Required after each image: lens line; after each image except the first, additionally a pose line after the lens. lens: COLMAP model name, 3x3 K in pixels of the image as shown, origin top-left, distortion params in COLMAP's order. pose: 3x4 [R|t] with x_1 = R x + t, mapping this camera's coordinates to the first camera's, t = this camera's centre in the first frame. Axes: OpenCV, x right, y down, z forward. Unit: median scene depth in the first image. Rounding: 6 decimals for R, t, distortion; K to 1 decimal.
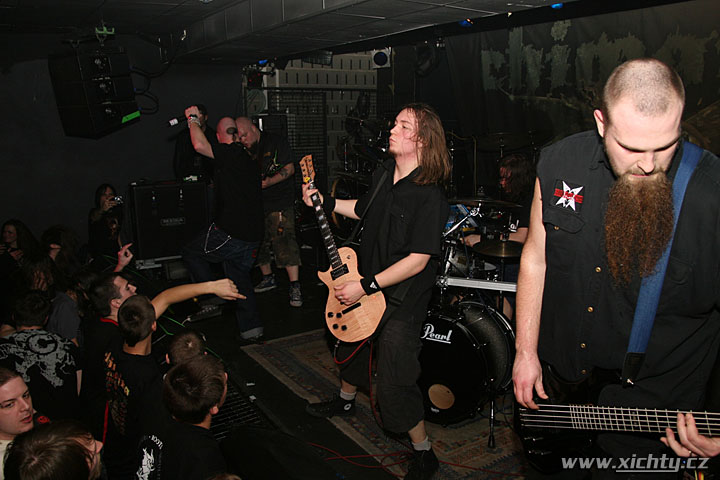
lens RADIAL K [[597.3, 0, 354.0], [0, 597.3, 245.8], [0, 0, 1]] dist [-0.107045, 0.088261]
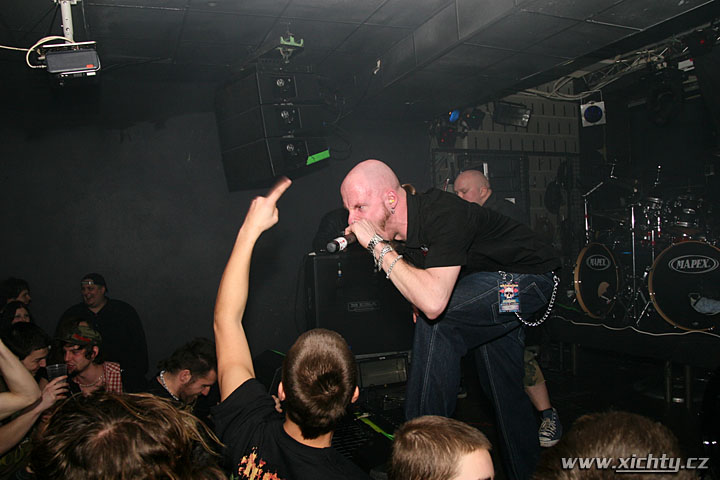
lens RADIAL K [[597.3, 0, 354.0], [0, 597.3, 245.8], [0, 0, 1]] dist [-0.107045, 0.088261]
pose [[0.982623, -0.026035, -0.183778, -0.195275], [-0.012203, 0.978911, -0.203923, 0.038385], [0.185212, 0.202622, 0.961582, 0.304446]]
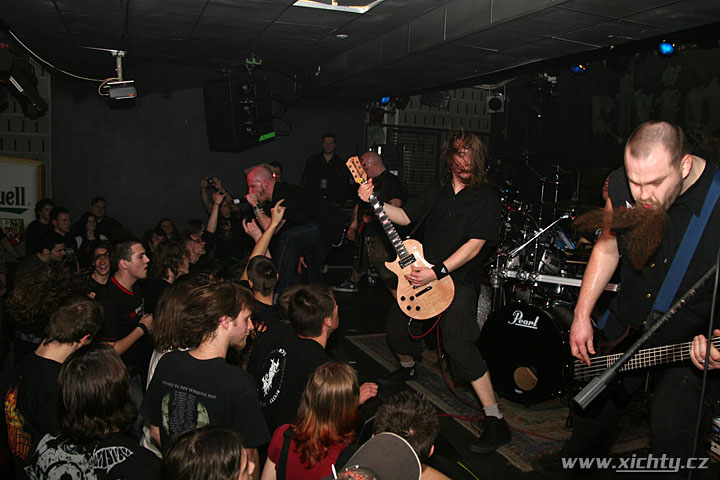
lens RADIAL K [[597.3, 0, 354.0], [0, 597.3, 245.8], [0, 0, 1]] dist [-0.107045, 0.088261]
pose [[0.981045, 0.075477, -0.178478, 0.007104], [-0.092107, 0.991959, -0.086796, 0.072980], [0.170492, 0.101590, 0.980108, -0.077721]]
